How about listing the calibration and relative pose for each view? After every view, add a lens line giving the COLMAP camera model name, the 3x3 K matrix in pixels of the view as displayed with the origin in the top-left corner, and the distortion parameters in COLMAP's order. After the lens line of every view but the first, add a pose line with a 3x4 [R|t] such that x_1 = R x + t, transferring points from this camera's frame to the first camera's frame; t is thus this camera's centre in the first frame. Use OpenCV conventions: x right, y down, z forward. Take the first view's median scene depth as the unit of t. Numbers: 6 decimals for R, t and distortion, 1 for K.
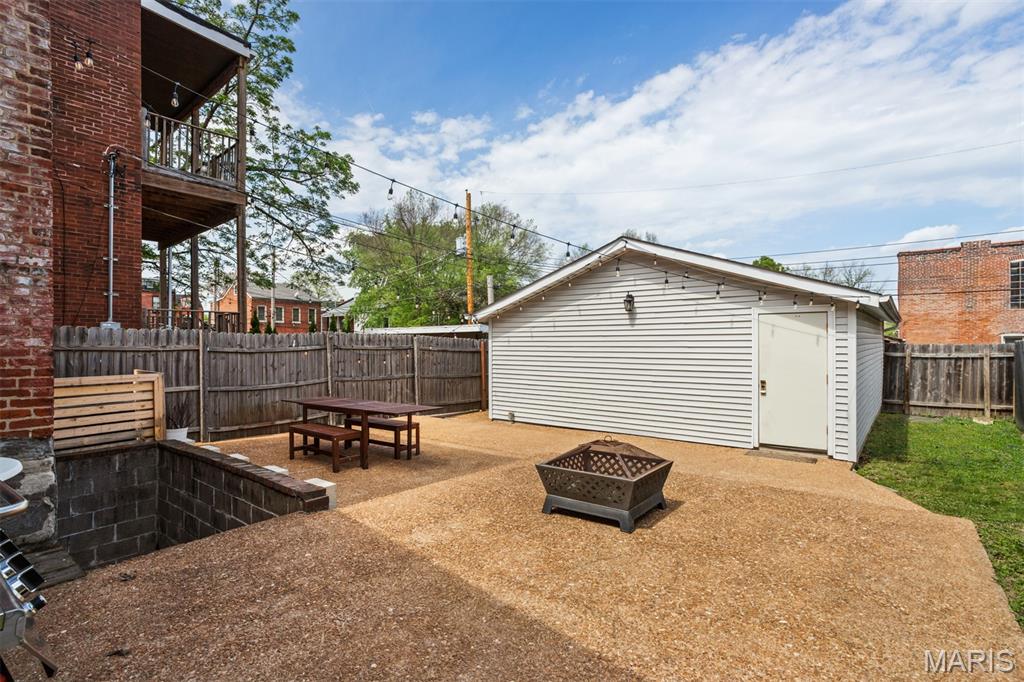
lens RADIAL K [[503.6, 0, 510.0], [0, 503.6, 341.7], [0, 0, 1]] dist [-0.003846, 0.000011]
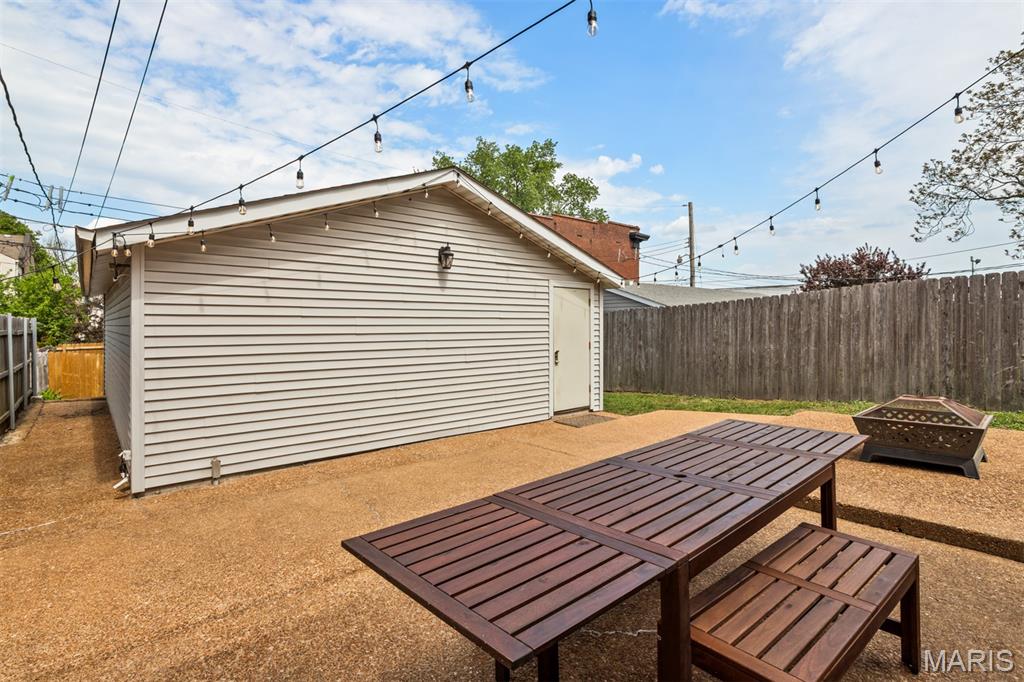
lens RADIAL K [[503.6, 0, 510.0], [0, 503.6, 333.0], [0, 0, 1]] dist [-0.003846, 0.000011]
pose [[0.209744, -0.003011, 0.977752, -0.459715], [0.013391, 0.999910, 0.000207, 0.033503], [-0.977665, 0.013050, 0.209766, 0.752648]]
